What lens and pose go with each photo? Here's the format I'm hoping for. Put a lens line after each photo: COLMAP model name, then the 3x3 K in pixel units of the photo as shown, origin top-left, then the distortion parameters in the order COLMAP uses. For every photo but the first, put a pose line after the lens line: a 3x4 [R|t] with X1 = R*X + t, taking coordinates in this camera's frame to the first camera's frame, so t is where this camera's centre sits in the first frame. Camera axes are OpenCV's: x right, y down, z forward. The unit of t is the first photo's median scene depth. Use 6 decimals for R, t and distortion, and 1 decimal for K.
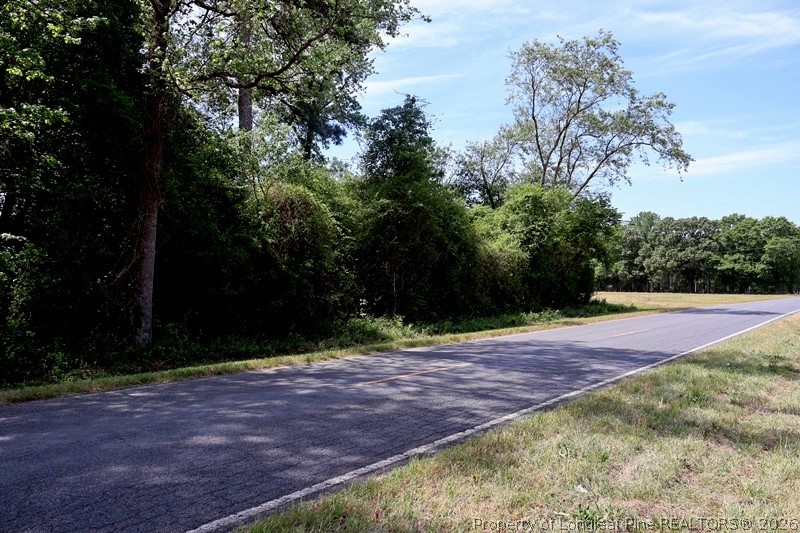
lens RADIAL K [[648.2, 0, 392.8], [0, 648.2, 263.0], [0, 0, 1]] dist [-0.043443, 0.019325]
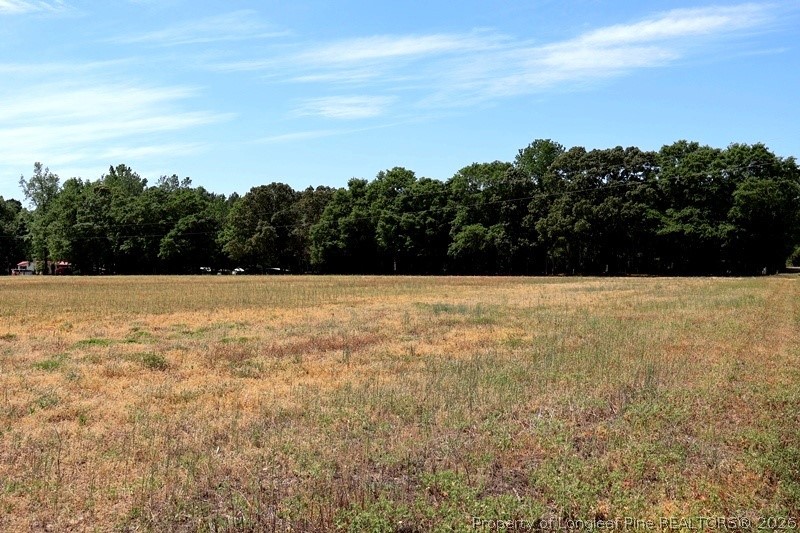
lens RADIAL K [[794.9, 0, 399.9], [0, 794.9, 264.5], [0, 0, 1]] dist [-0.021331, 0.000000]
pose [[0.983154, -0.018417, 0.181851, 0.141905], [0.011821, 0.999235, 0.037290, 0.007855], [-0.182398, -0.034512, 0.982619, 0.326453]]
